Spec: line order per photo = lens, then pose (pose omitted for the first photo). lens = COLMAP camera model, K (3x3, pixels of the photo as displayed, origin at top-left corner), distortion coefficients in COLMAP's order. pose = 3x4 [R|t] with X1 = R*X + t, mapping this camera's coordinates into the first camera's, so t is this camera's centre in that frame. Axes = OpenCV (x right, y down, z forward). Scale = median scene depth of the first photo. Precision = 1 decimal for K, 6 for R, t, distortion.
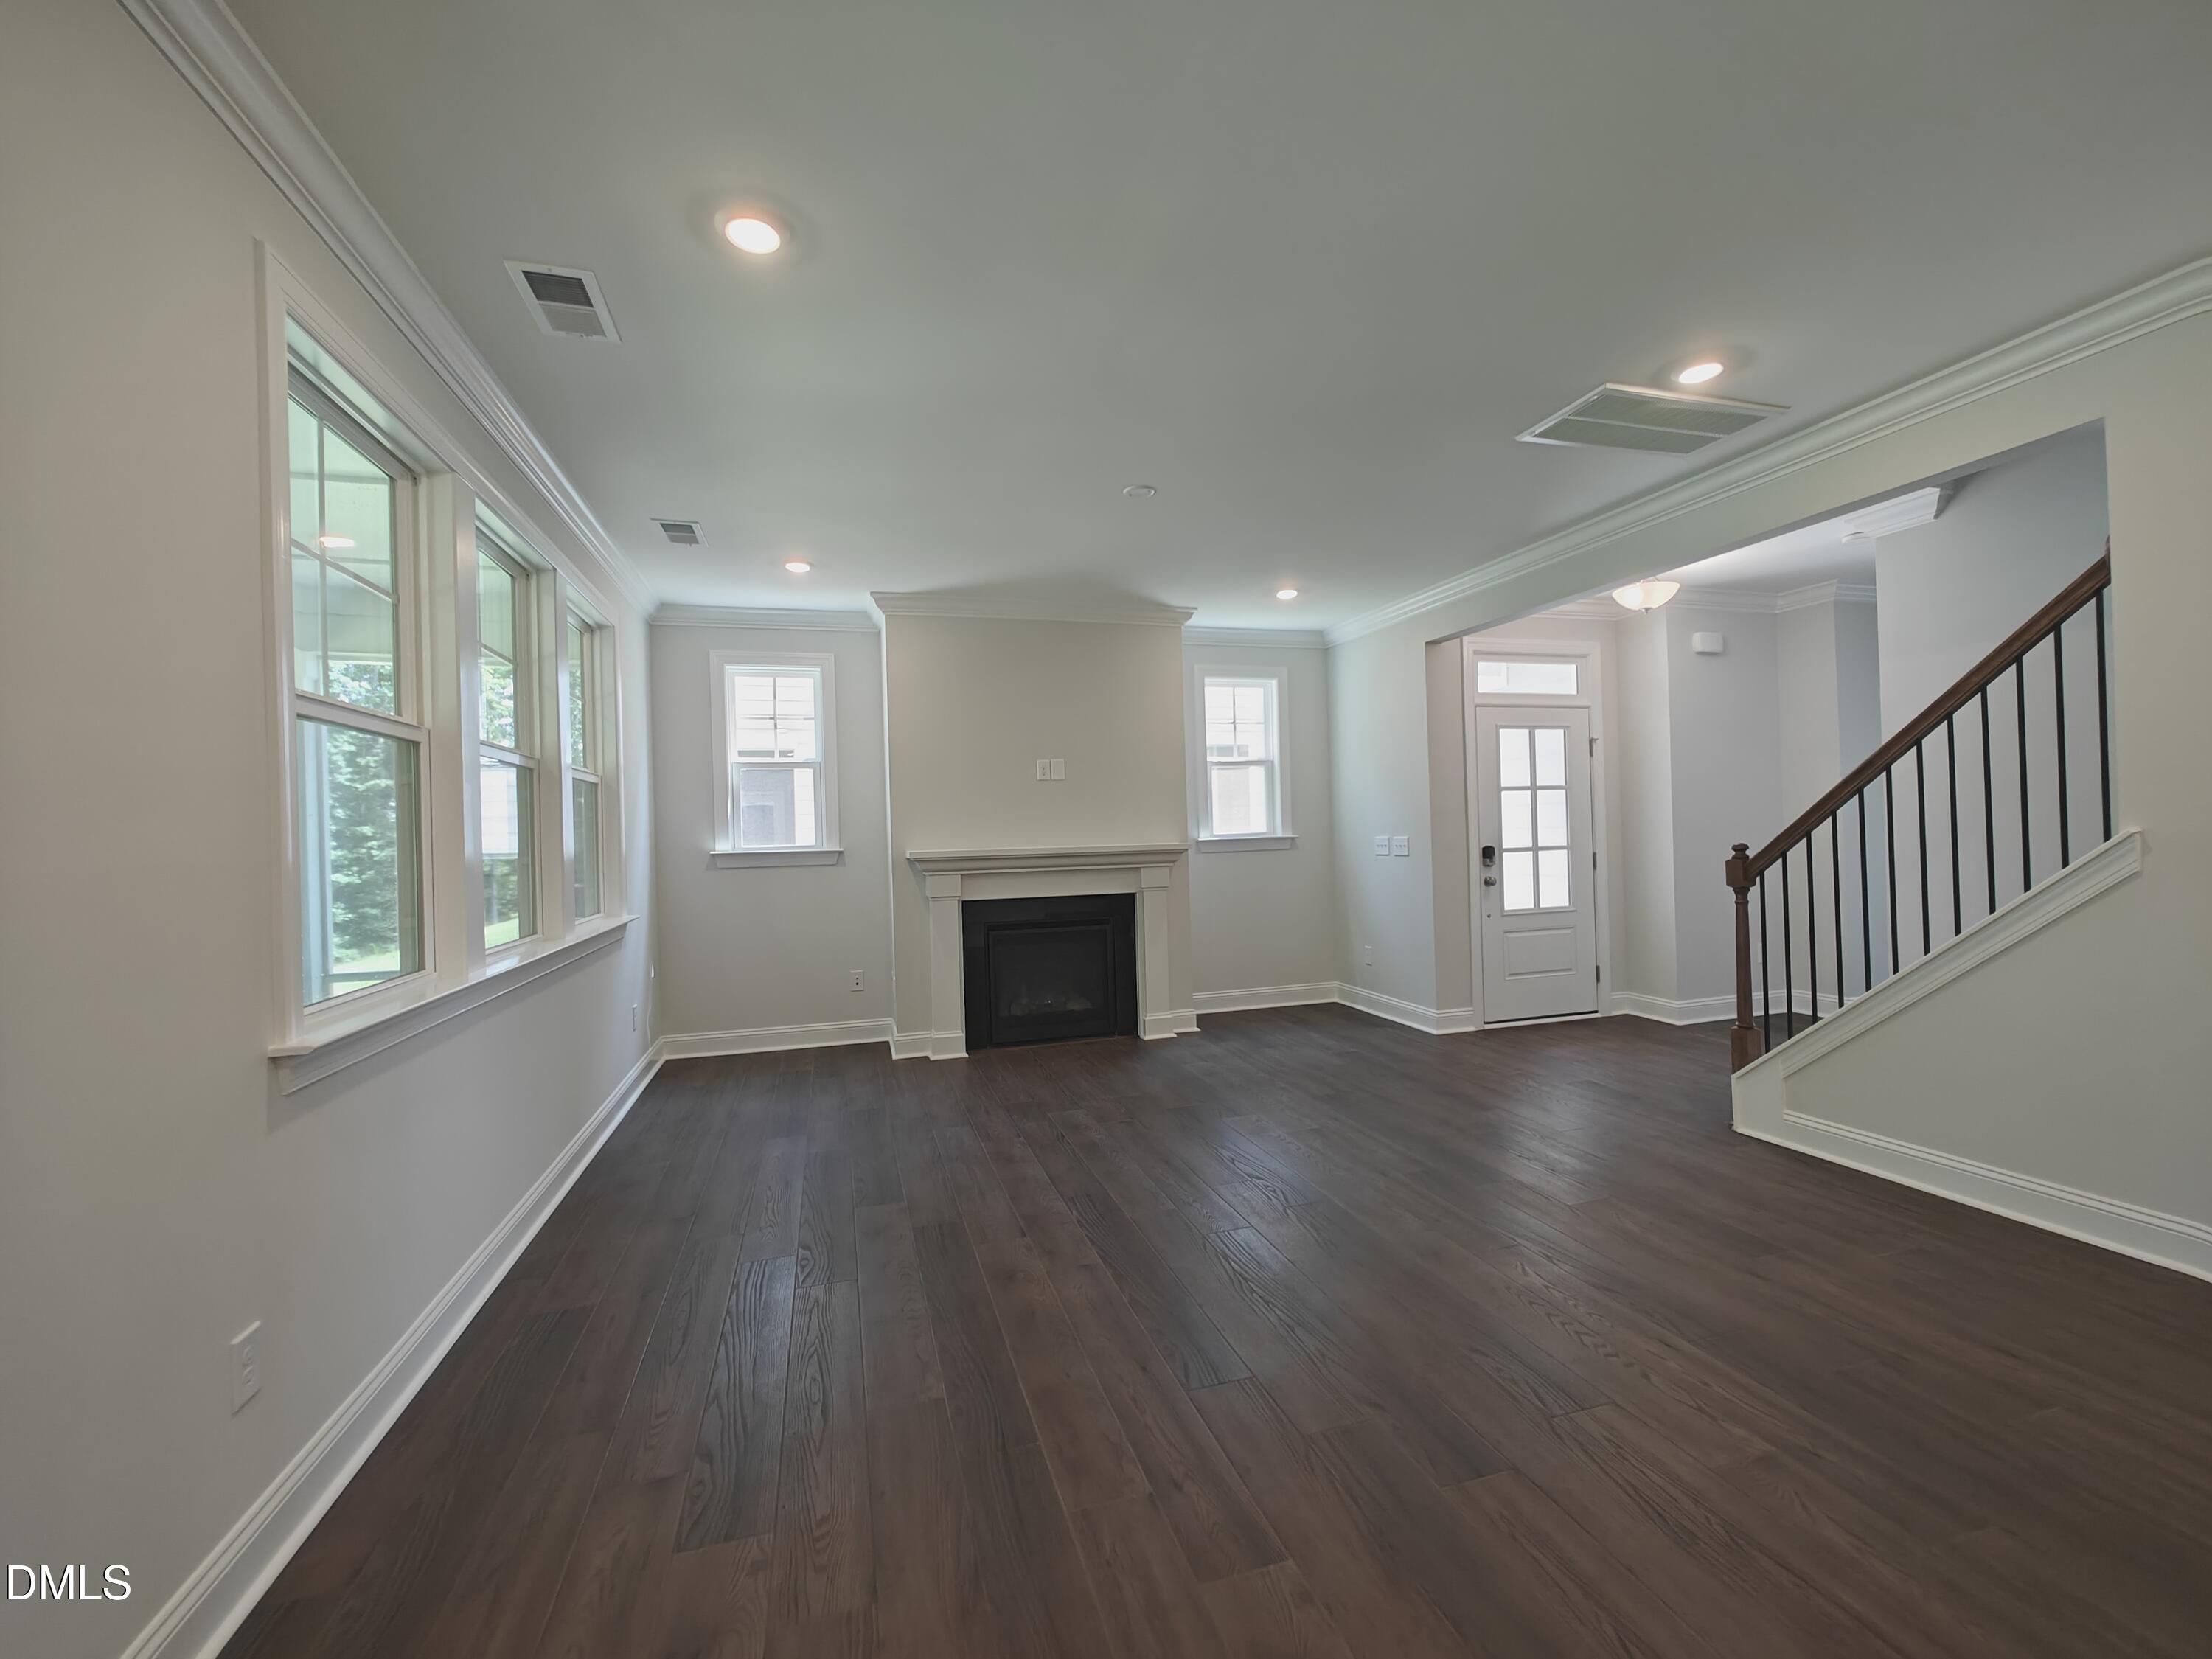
lens RADIAL K [[927.5, 0, 1115.3], [0, 927.5, 839.1], [0, 0, 1]] dist [-0.003462, 0.000751]
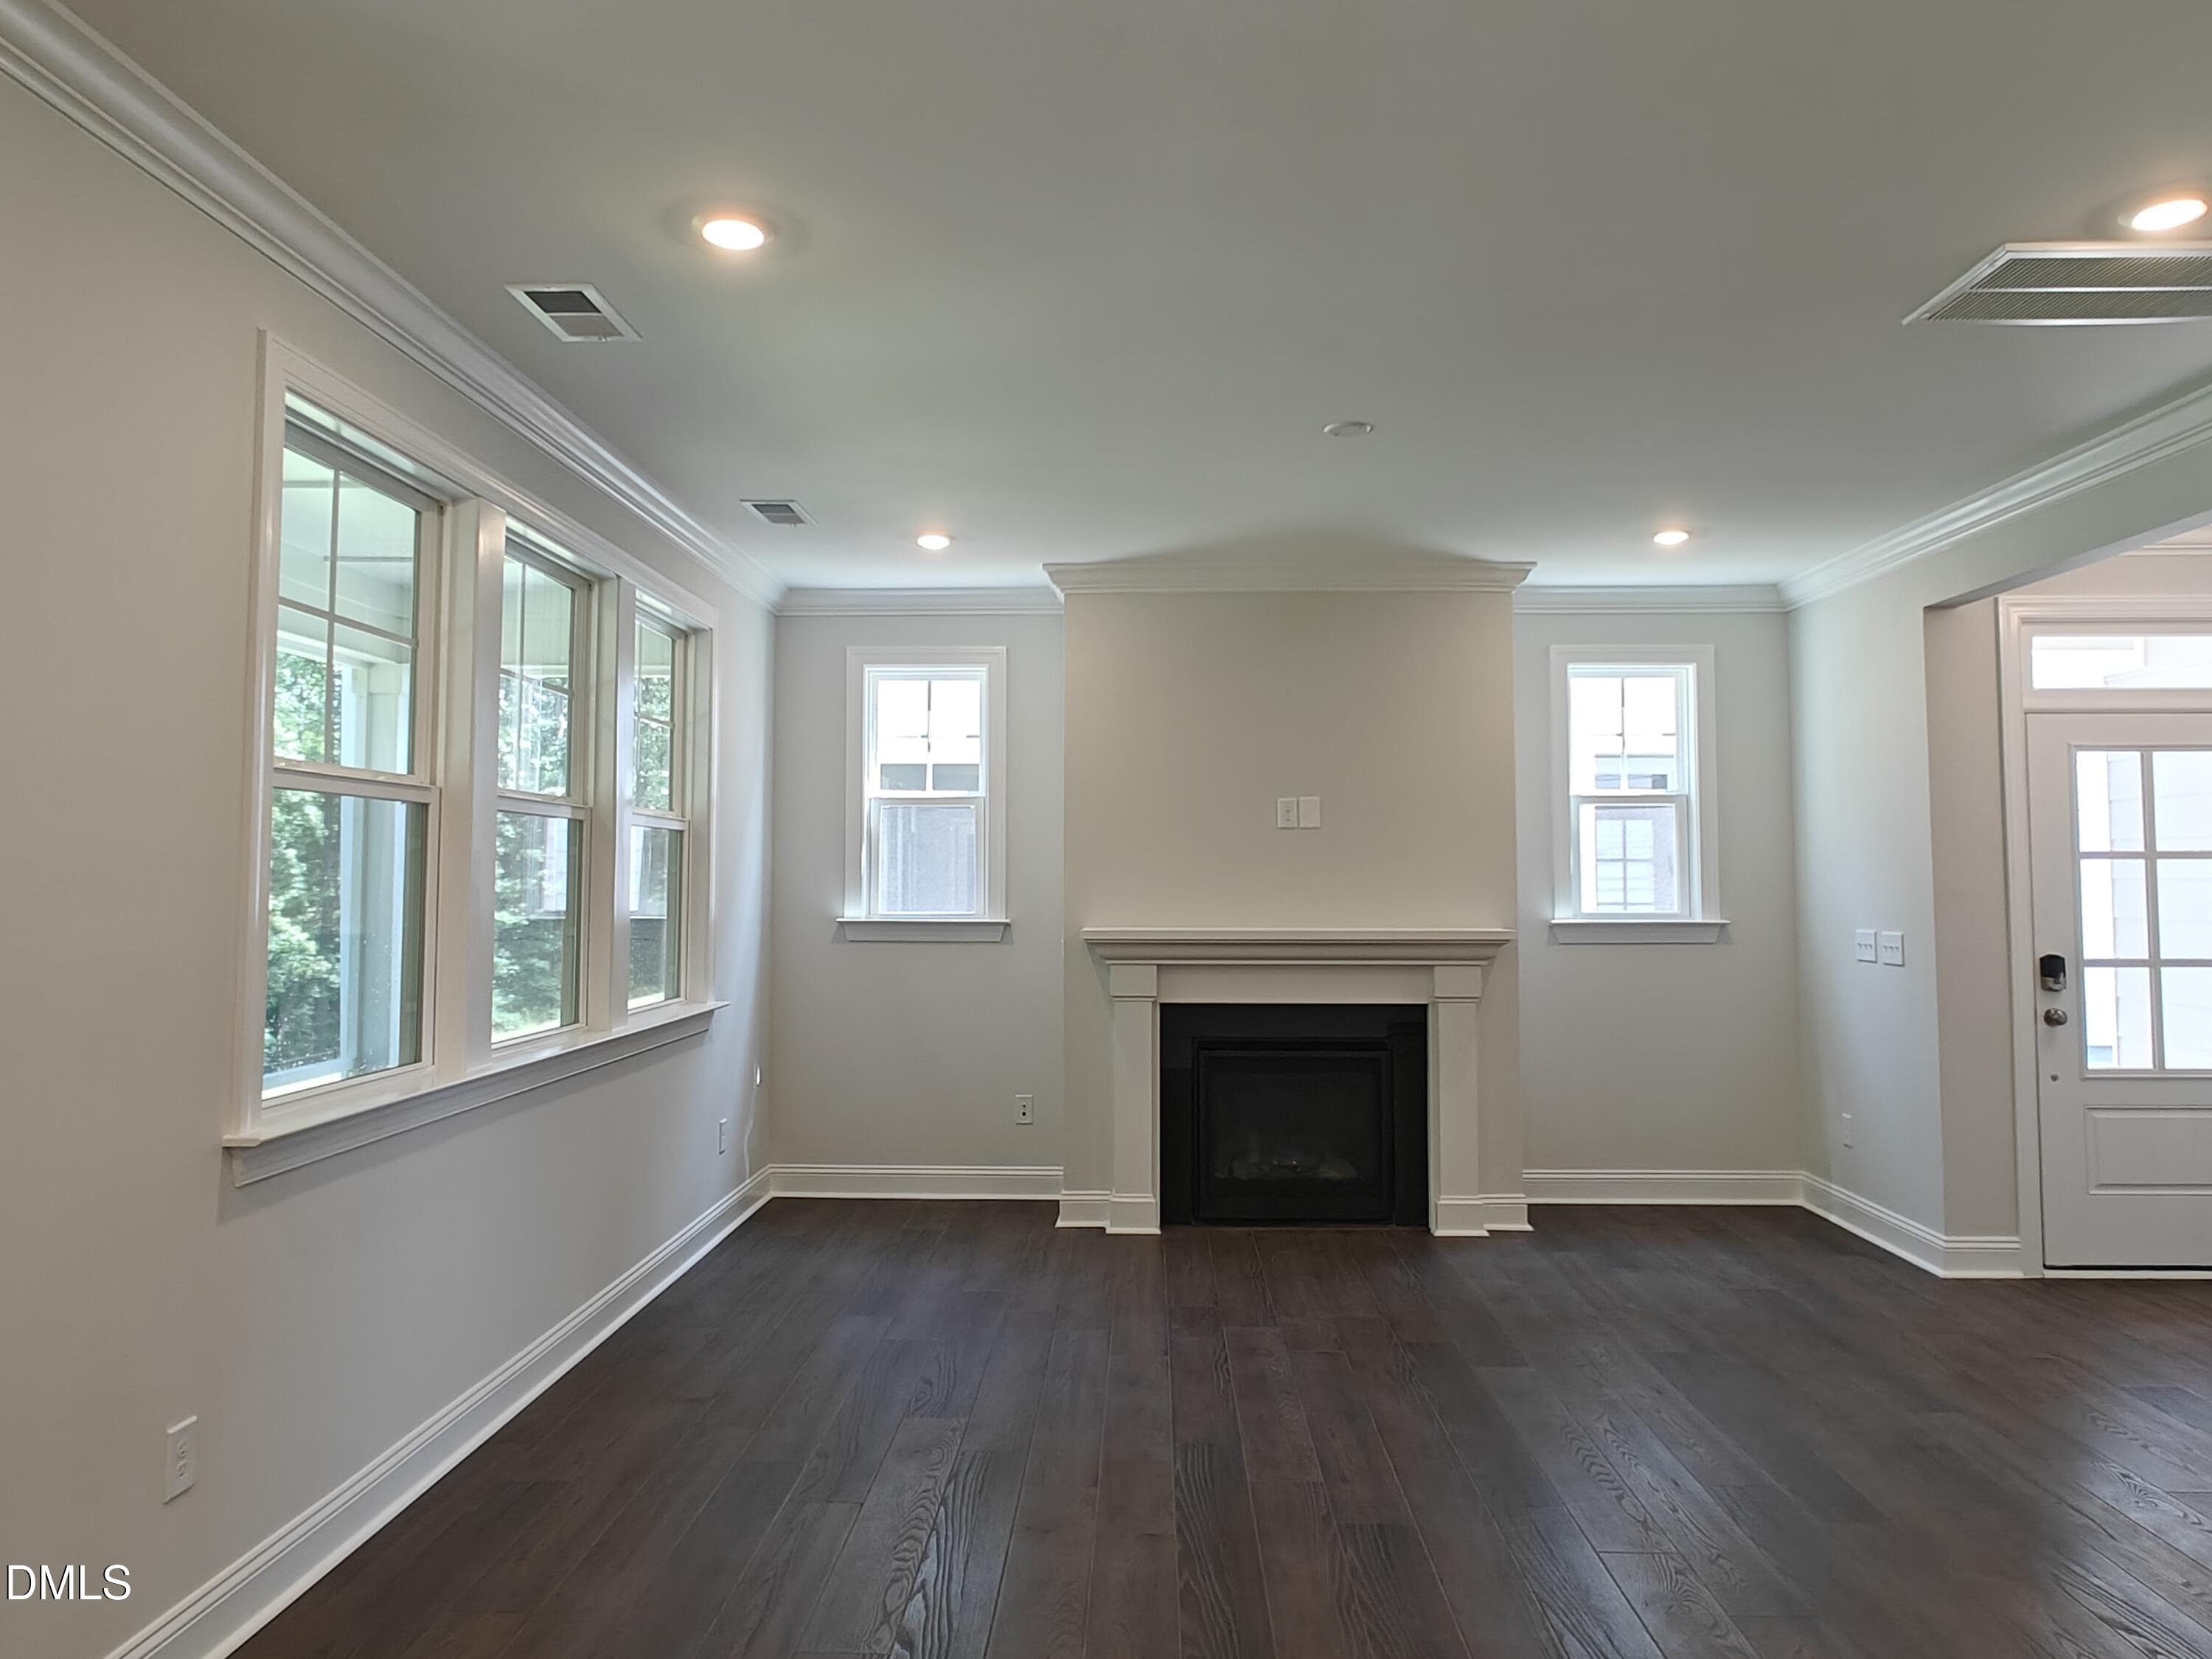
lens RADIAL K [[1501.2, 0, 1099.7], [0, 1501.2, 812.1], [0, 0, 1]] dist [-0.014691, 0.013084]
pose [[0.946997, 0.012413, -0.321003, 0.148057], [-0.028470, 0.998564, -0.045374, -0.023059], [0.319979, 0.052108, 0.945991, -0.070427]]
